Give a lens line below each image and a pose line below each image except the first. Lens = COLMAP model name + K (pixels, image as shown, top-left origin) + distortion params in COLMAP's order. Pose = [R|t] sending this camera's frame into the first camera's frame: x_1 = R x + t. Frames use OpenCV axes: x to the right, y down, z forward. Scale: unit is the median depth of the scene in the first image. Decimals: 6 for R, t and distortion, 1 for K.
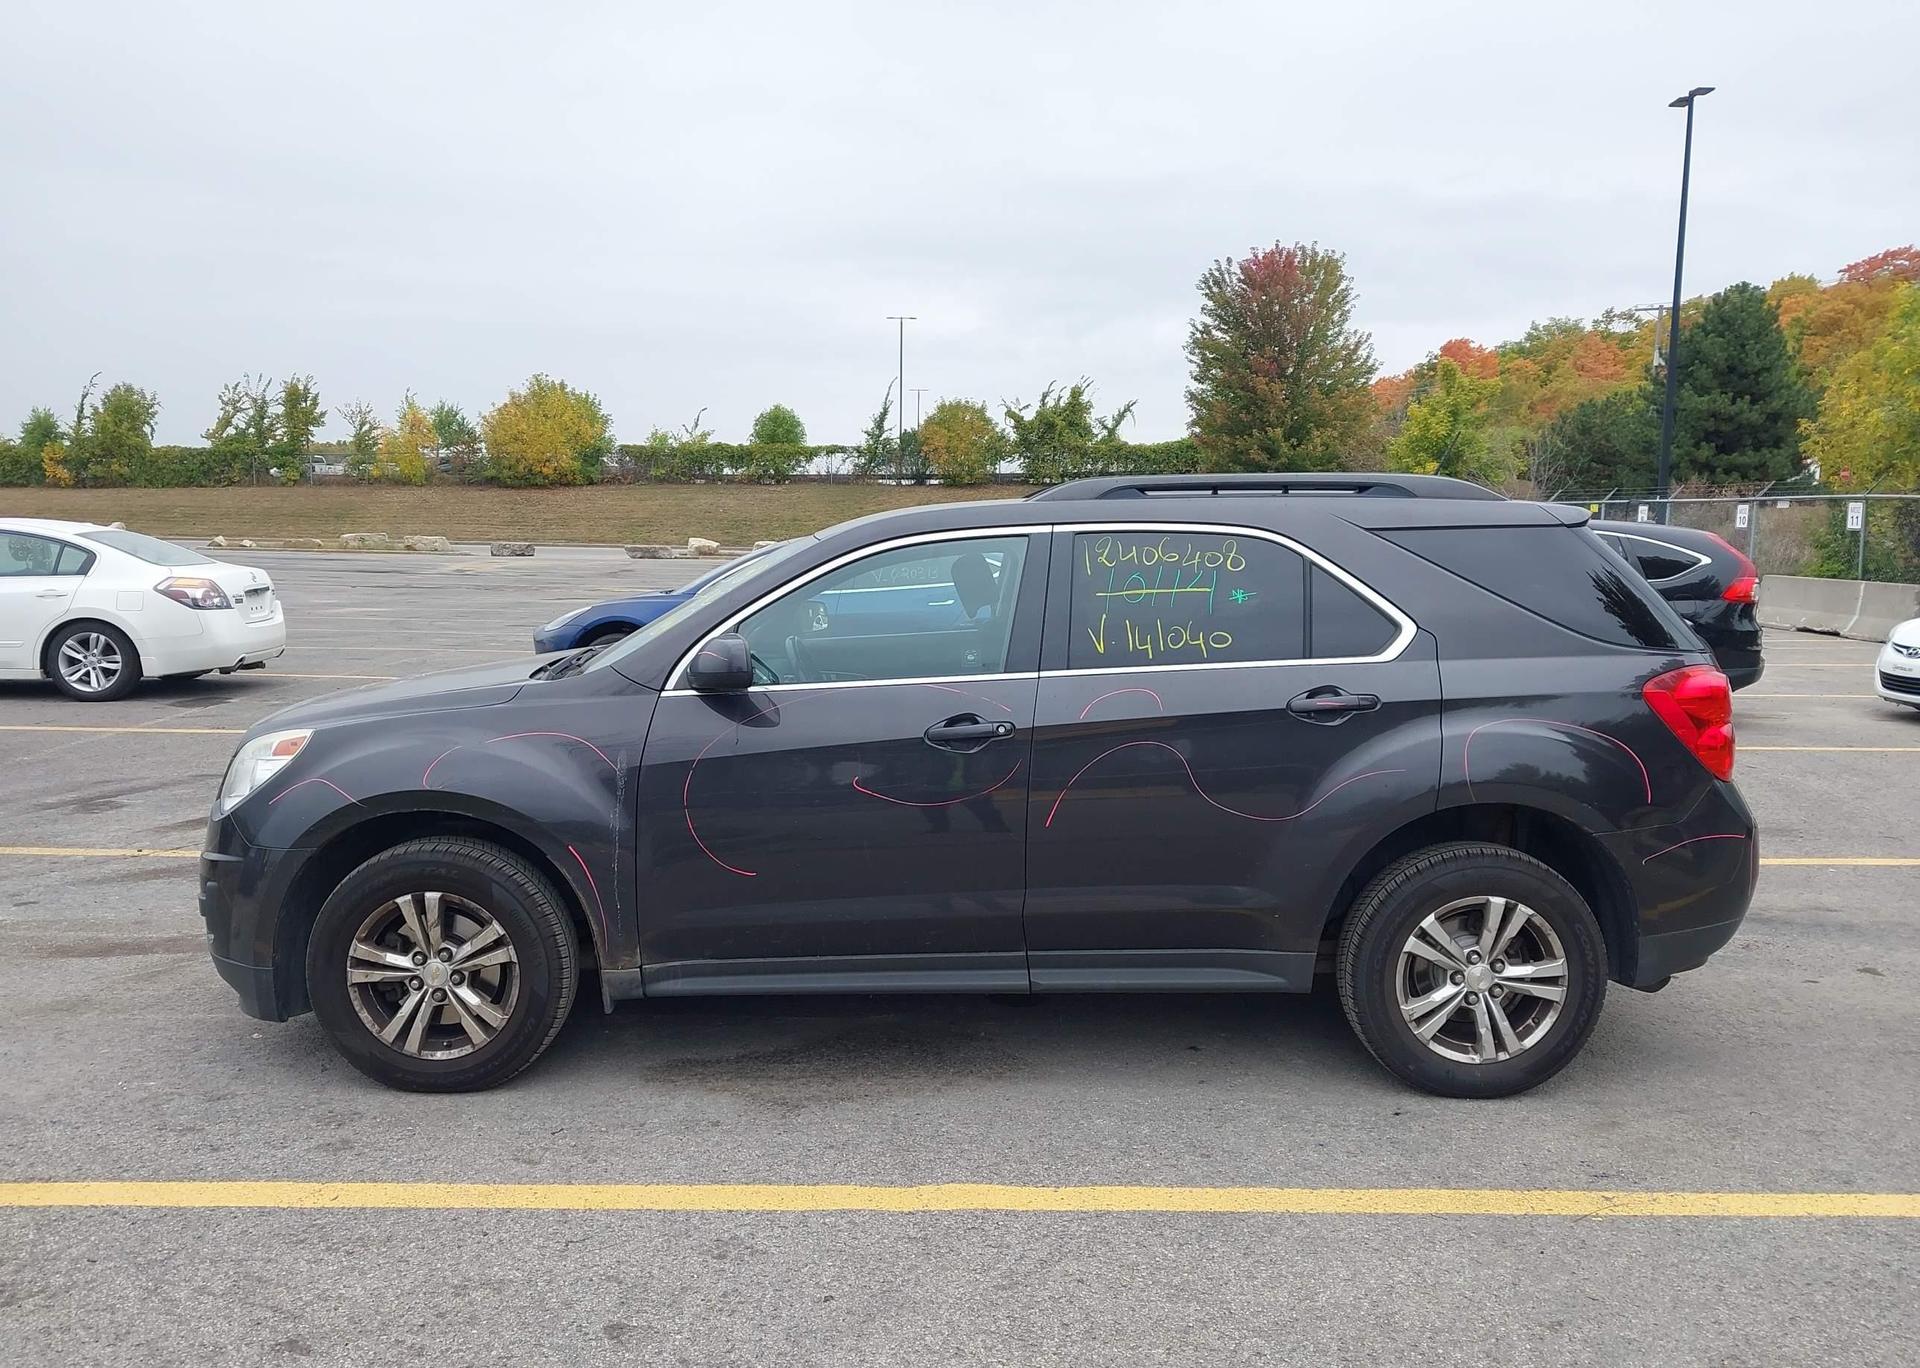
lens RADIAL K [[1512.0, 0, 957.7], [0, 1512.0, 697.8], [0, 0, 1]] dist [0.029527, -0.037211]
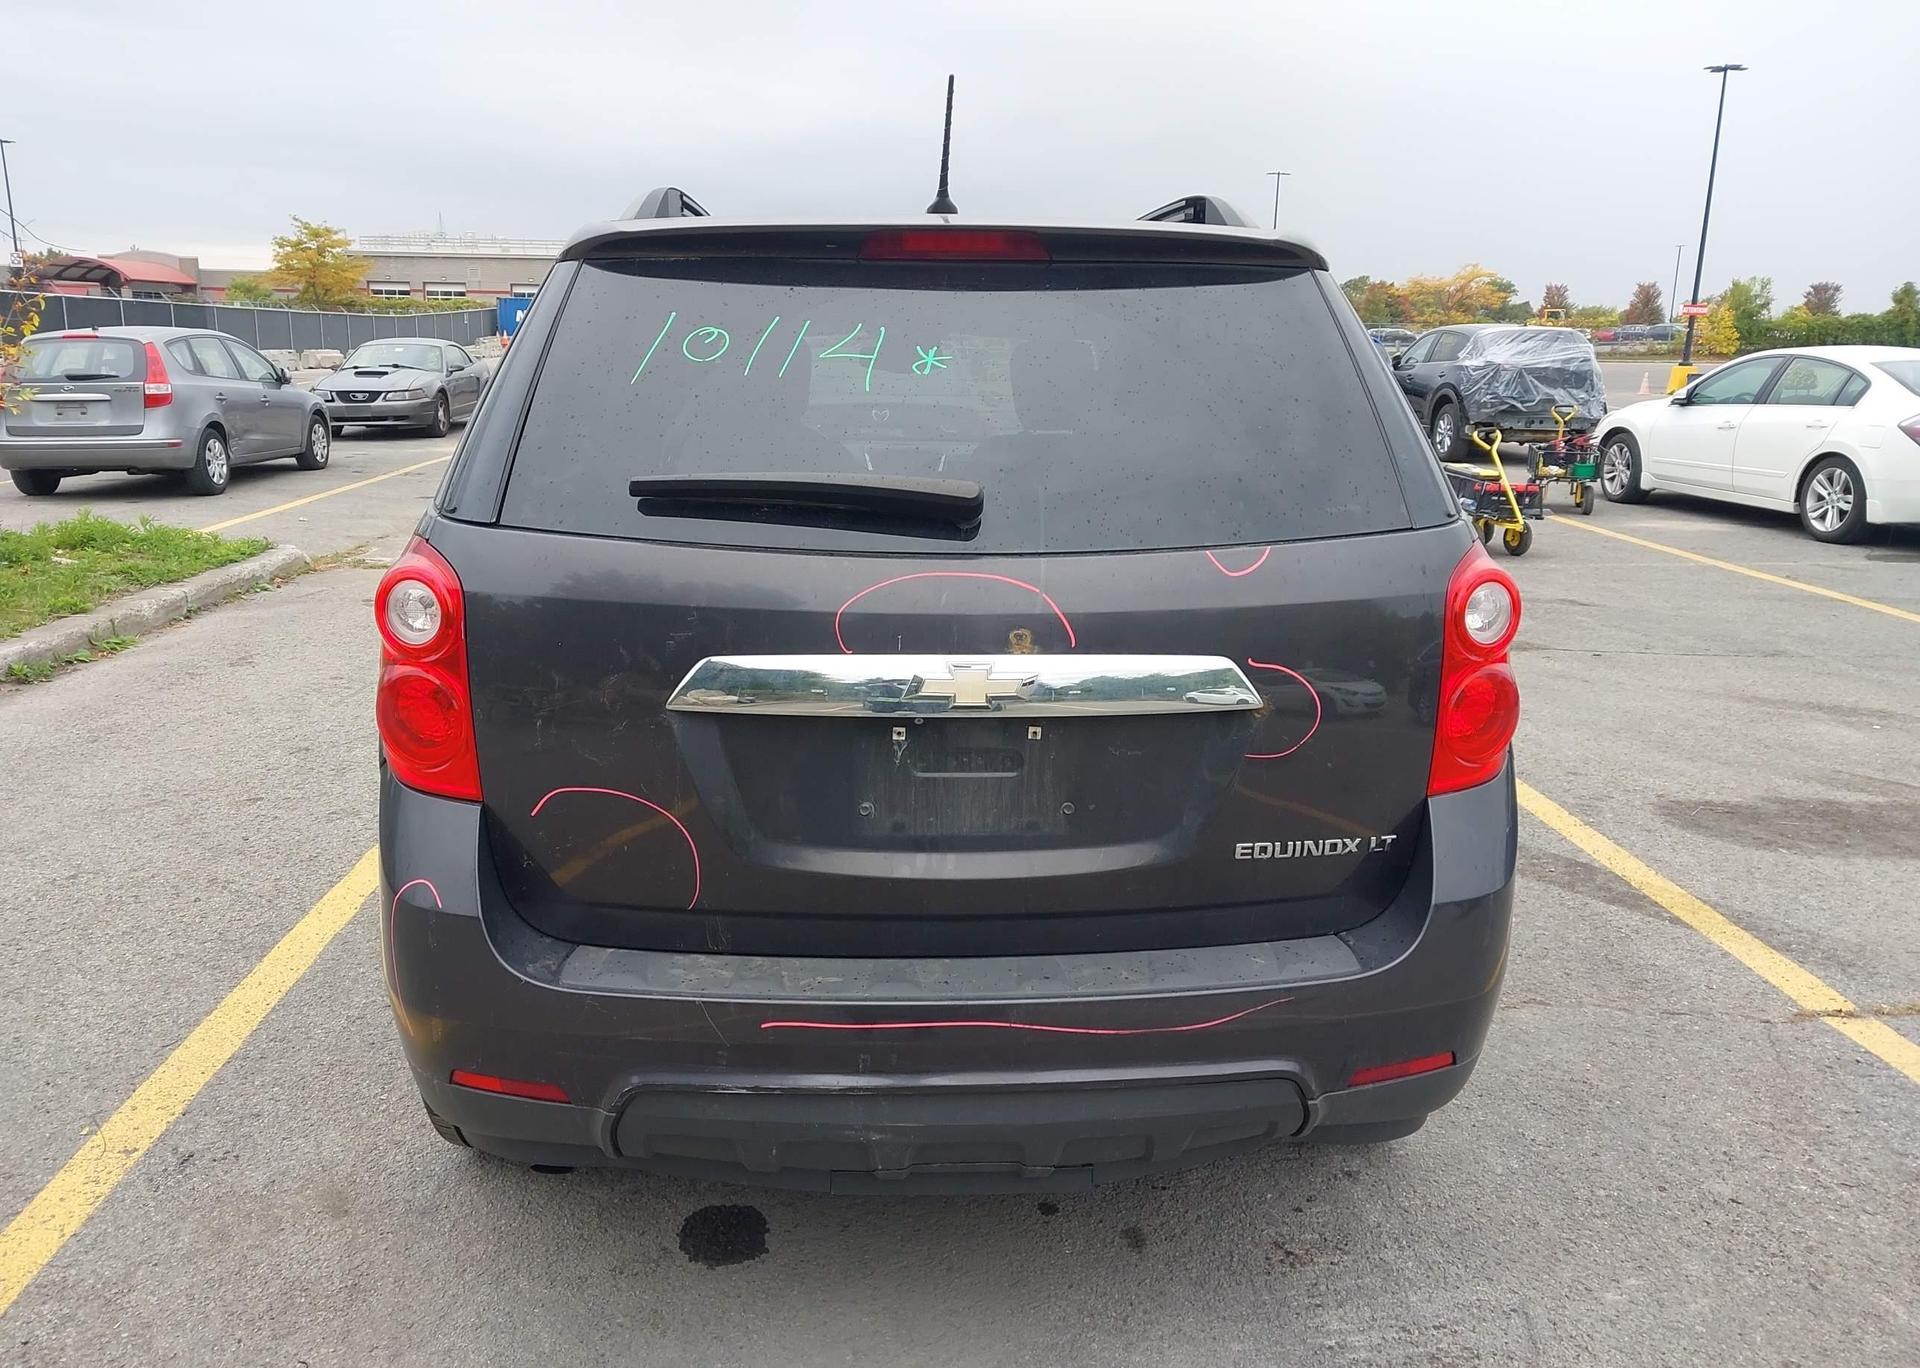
lens RADIAL K [[1512.0, 0, 954.8], [0, 1512.0, 693.1], [0, 0, 1]] dist [0.029527, -0.037211]
pose [[0.054962, 0.218494, -0.974289, 0.936790], [-0.130362, 0.968982, 0.209950, -0.093198], [0.989942, 0.115471, 0.081741, 1.075289]]
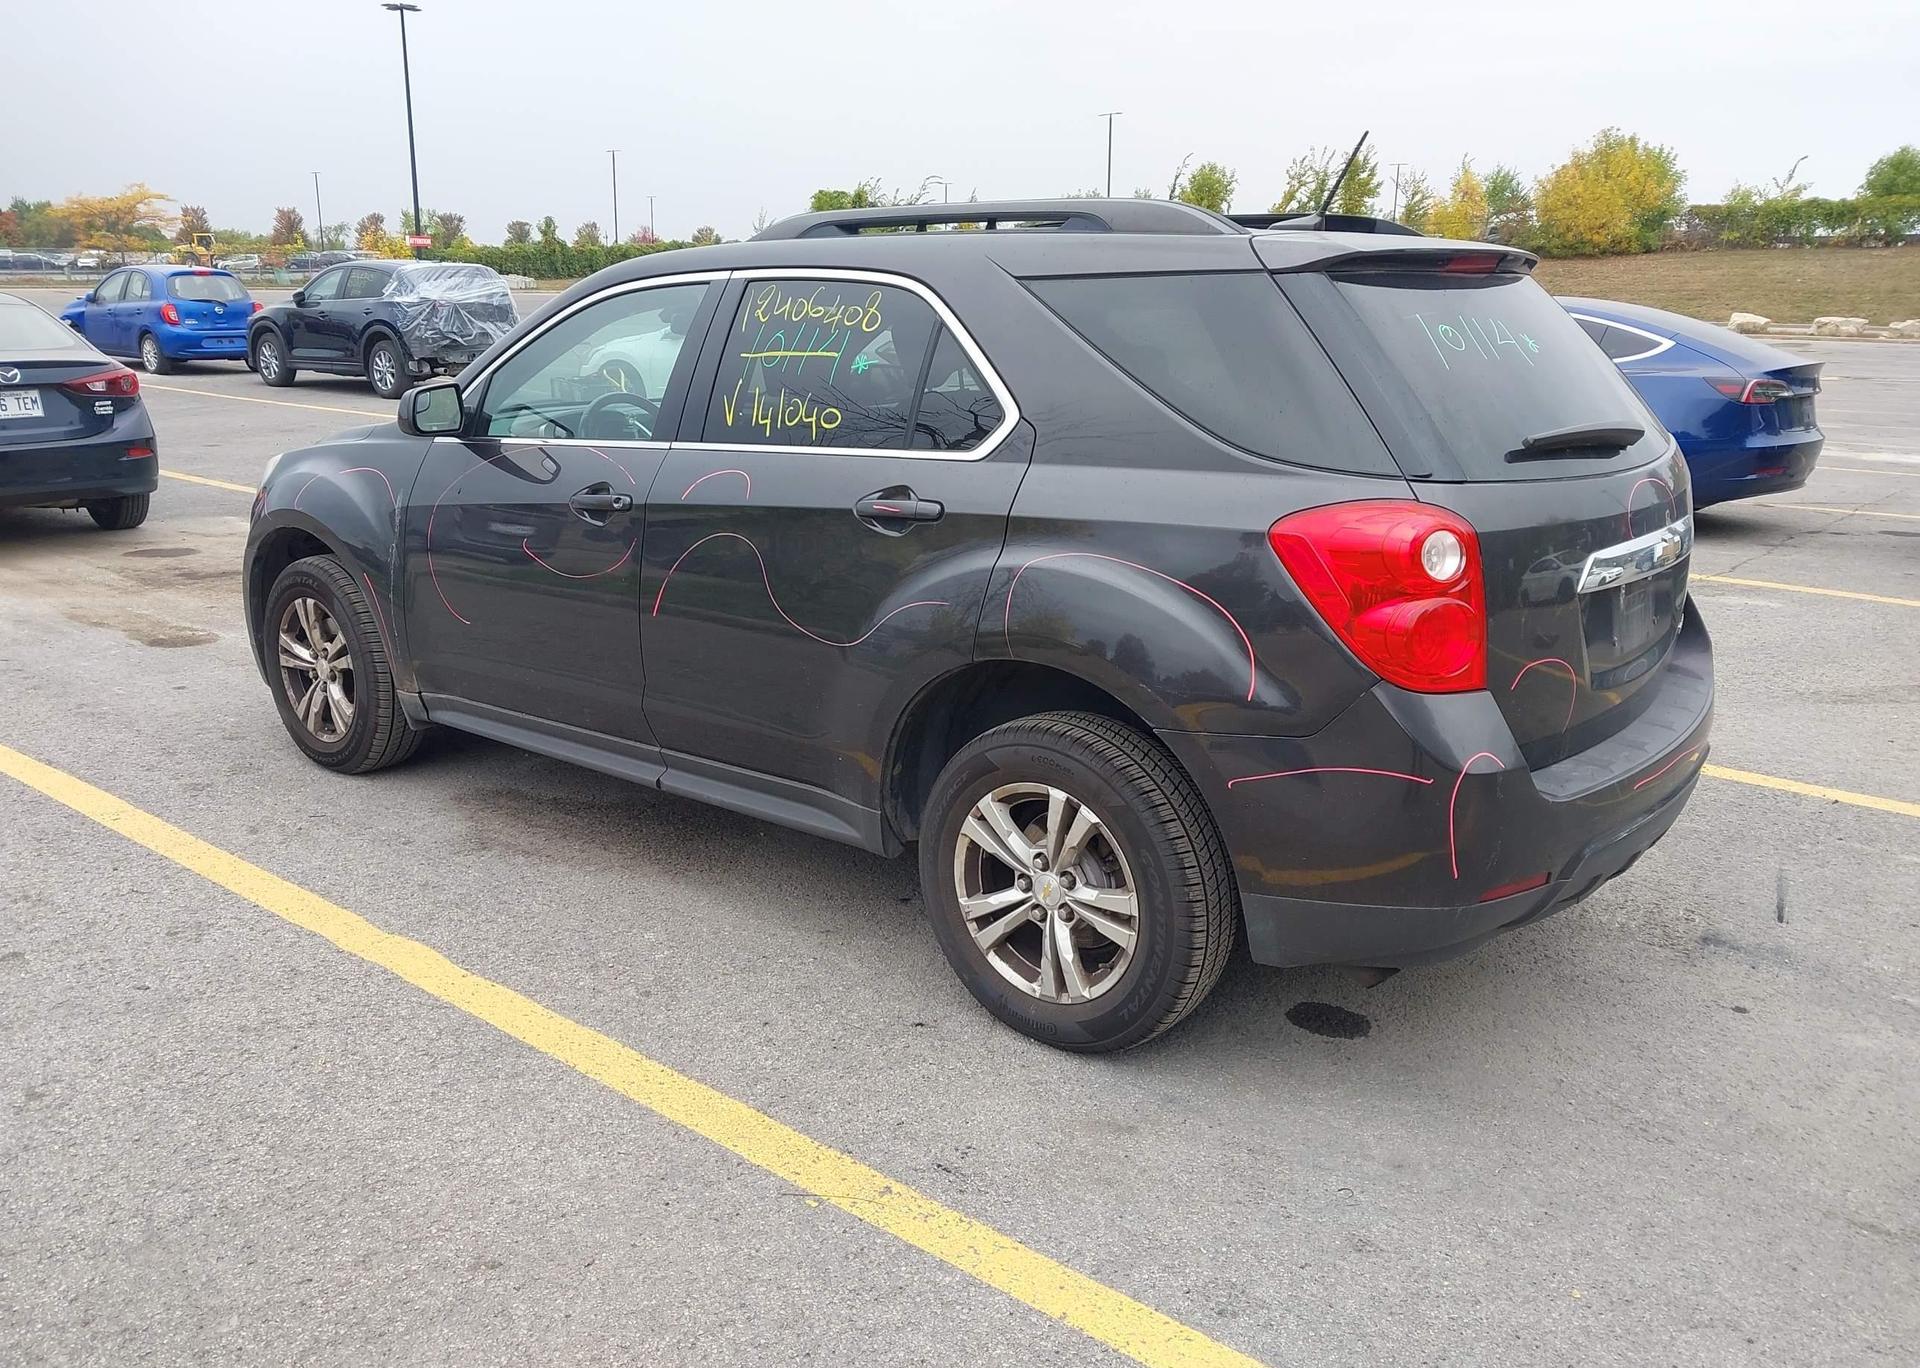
lens RADIAL K [[1512.0, 0, 951.2], [0, 1512.0, 683.2], [0, 0, 1]] dist [0.029527, -0.037211]
pose [[0.769928, 0.161686, -0.617307, 0.707242], [-0.077312, 0.983877, 0.161272, -0.032041], [0.633430, -0.076443, 0.770015, 0.376204]]
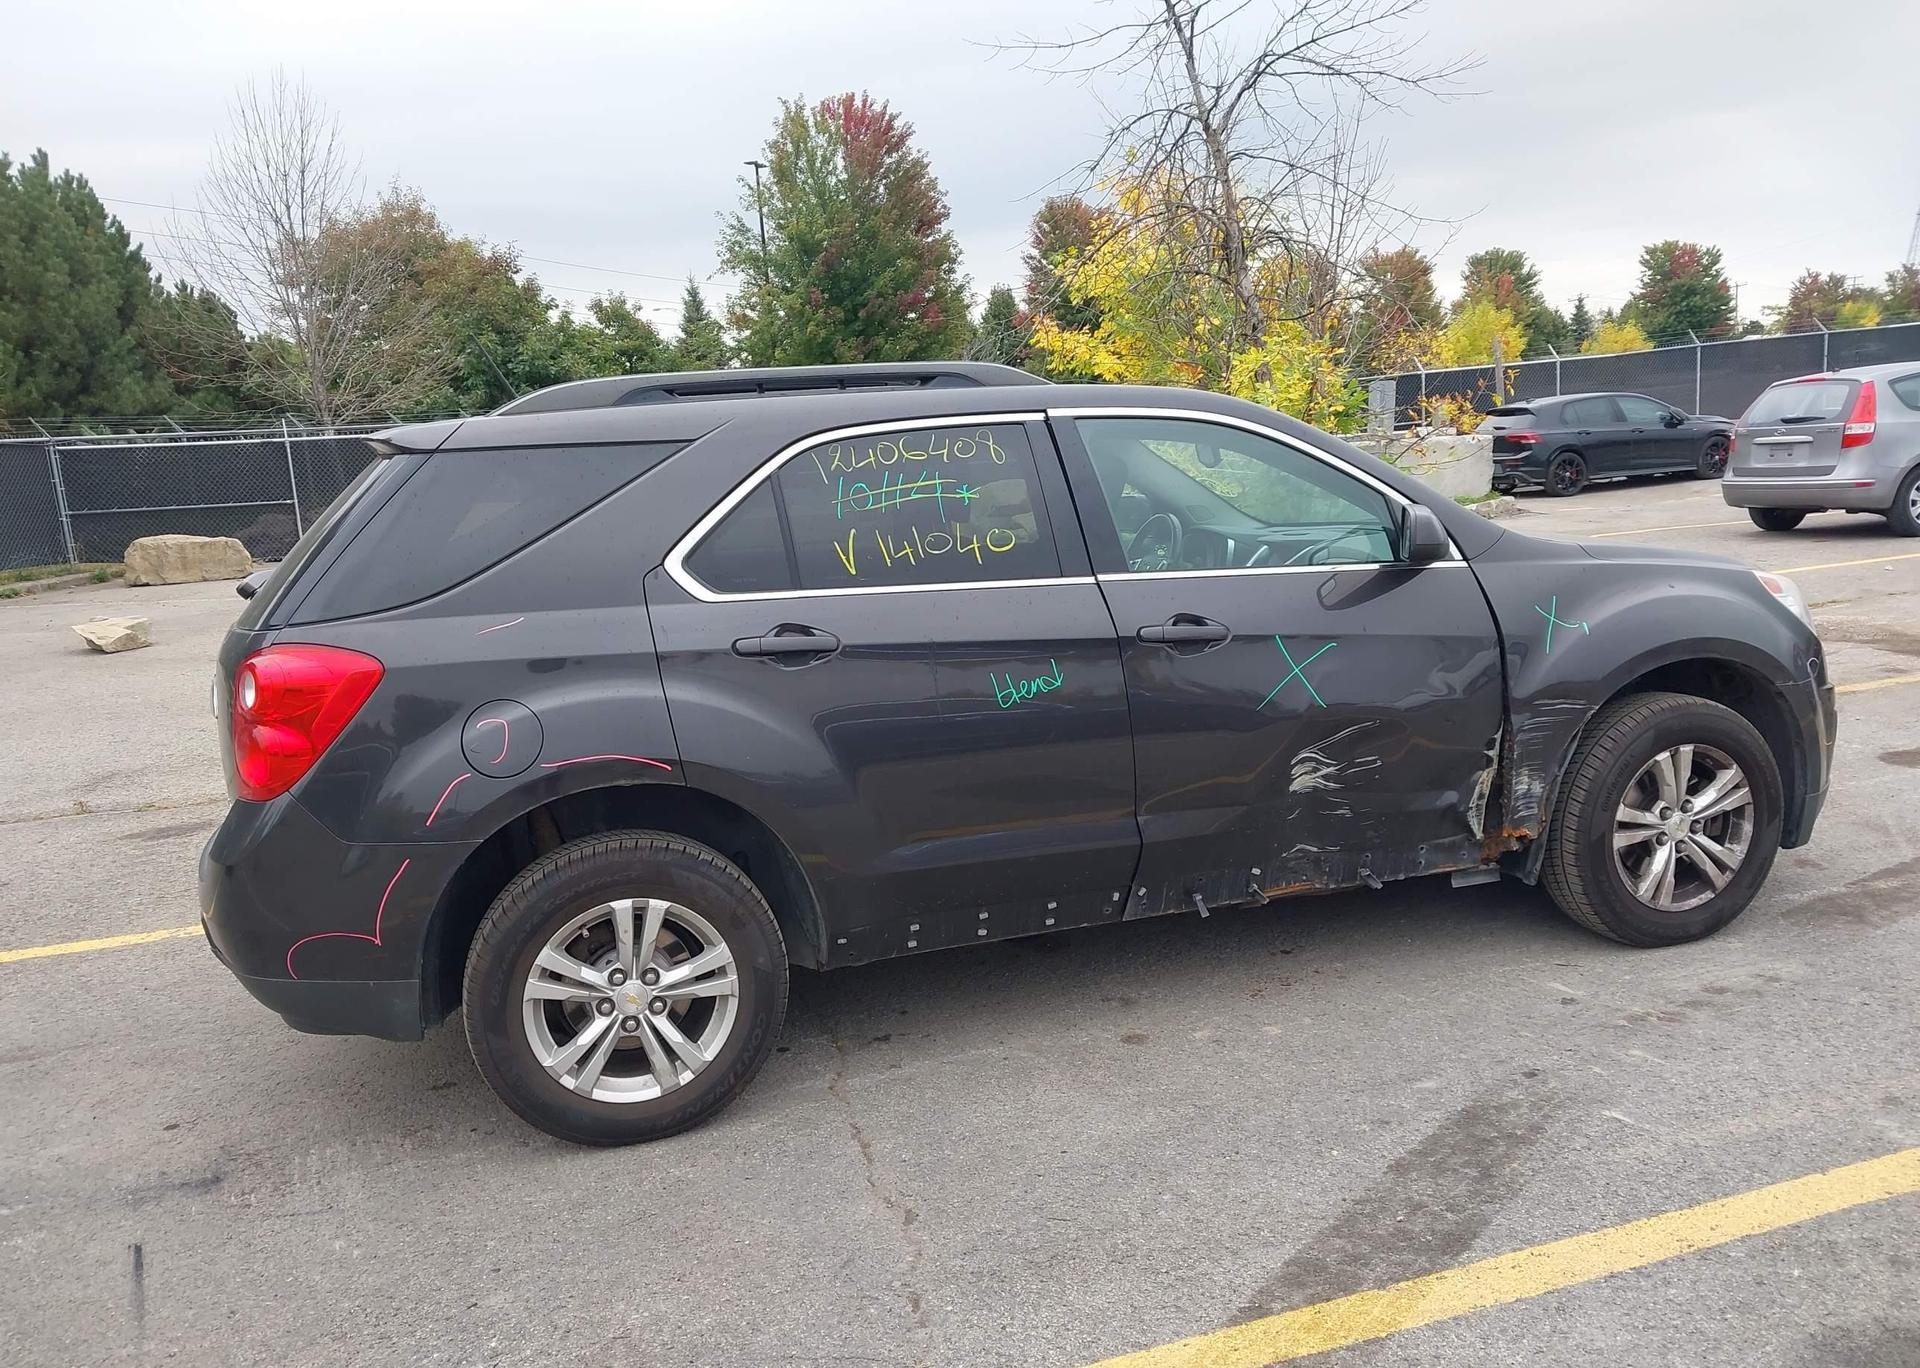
lens RADIAL K [[1512.0, 0, 950.4], [0, 1512.0, 692.7], [0, 0, 1]] dist [0.029527, -0.037211]
pose [[-0.955281, 0.108725, -0.274985, 0.360309], [0.027941, 0.958978, 0.282100, -0.234119], [0.294376, 0.261801, -0.919132, 2.041572]]
